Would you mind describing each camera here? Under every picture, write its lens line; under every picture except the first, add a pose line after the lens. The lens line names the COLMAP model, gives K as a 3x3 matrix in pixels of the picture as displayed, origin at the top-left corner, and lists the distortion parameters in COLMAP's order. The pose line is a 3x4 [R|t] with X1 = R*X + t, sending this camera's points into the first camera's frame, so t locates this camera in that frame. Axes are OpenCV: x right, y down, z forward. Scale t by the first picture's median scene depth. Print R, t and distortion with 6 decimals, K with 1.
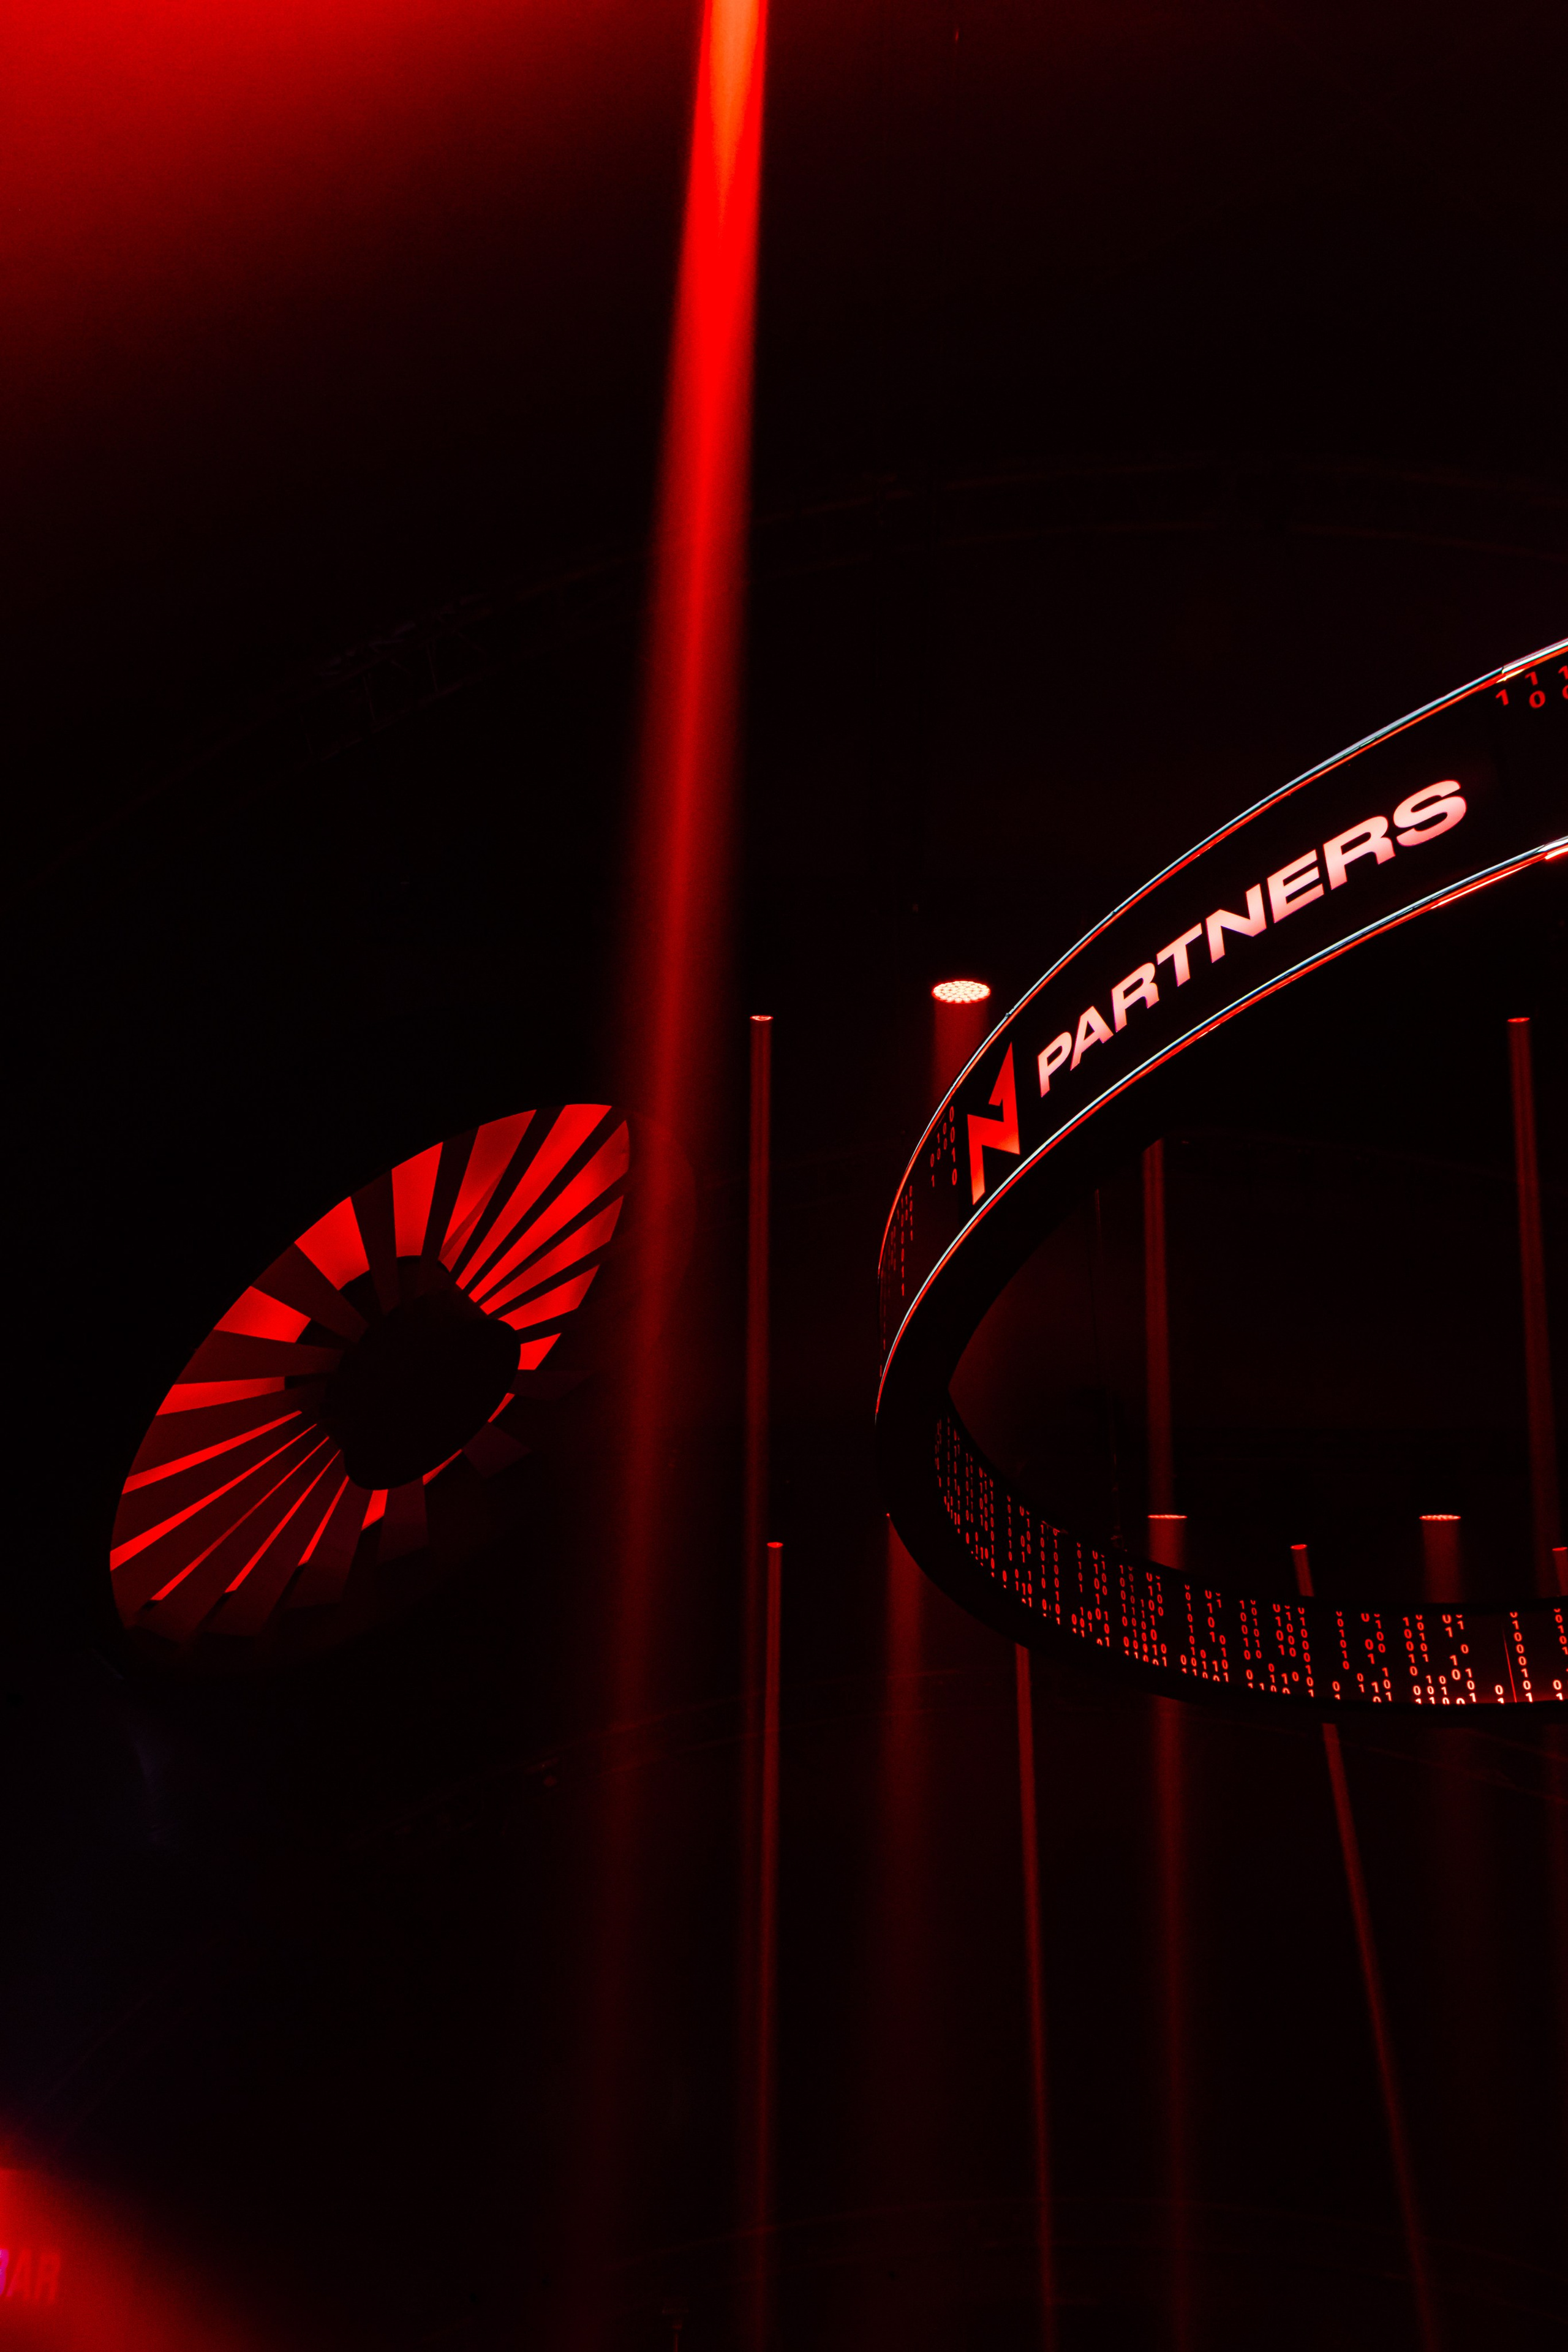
lens RADIAL K [[2158.8, 0, 778.2], [0, 2158.8, 1182.6], [0, 0, 1]] dist [0.021251, 0.006737]
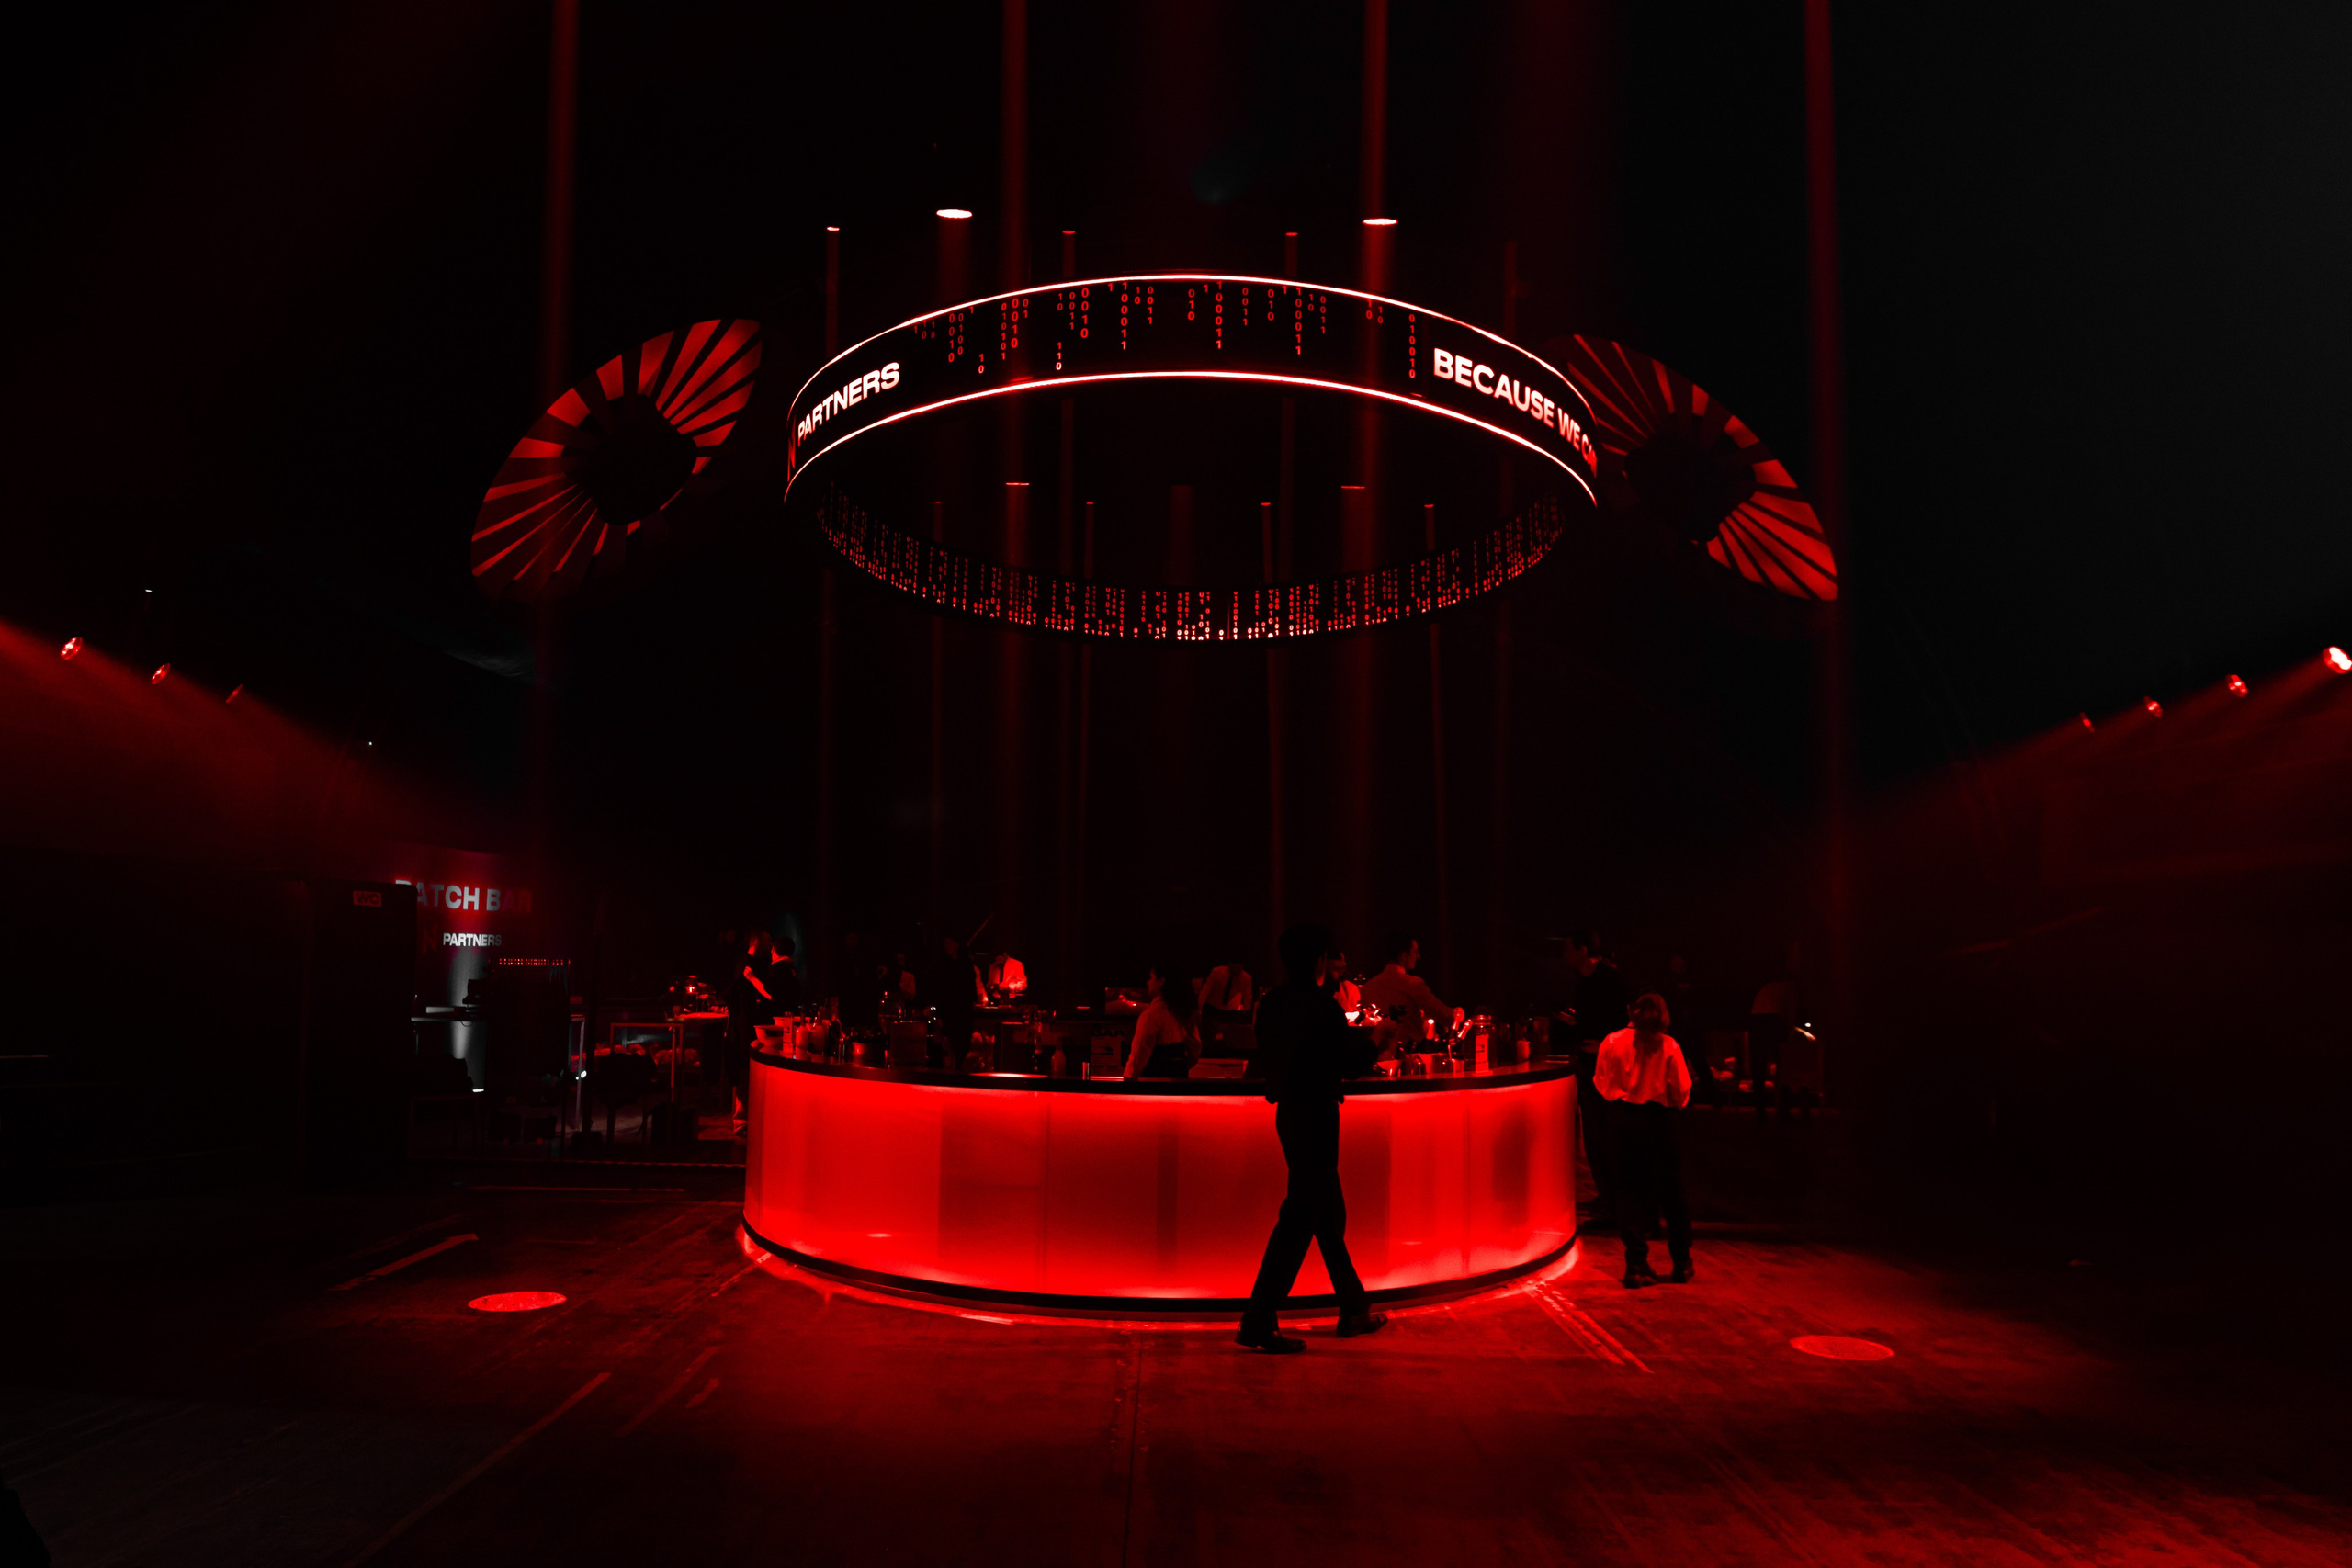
lens RADIAL K [[1742.0, 0, 1170.8], [0, 1742.0, 770.3], [0, 0, 1]] dist [-0.006230, -0.001146]
pose [[0.999992, 0.004097, -0.000416, 0.292814], [-0.003625, 0.923588, 0.383370, -0.242634], [0.001955, -0.383365, 0.923595, -0.462625]]
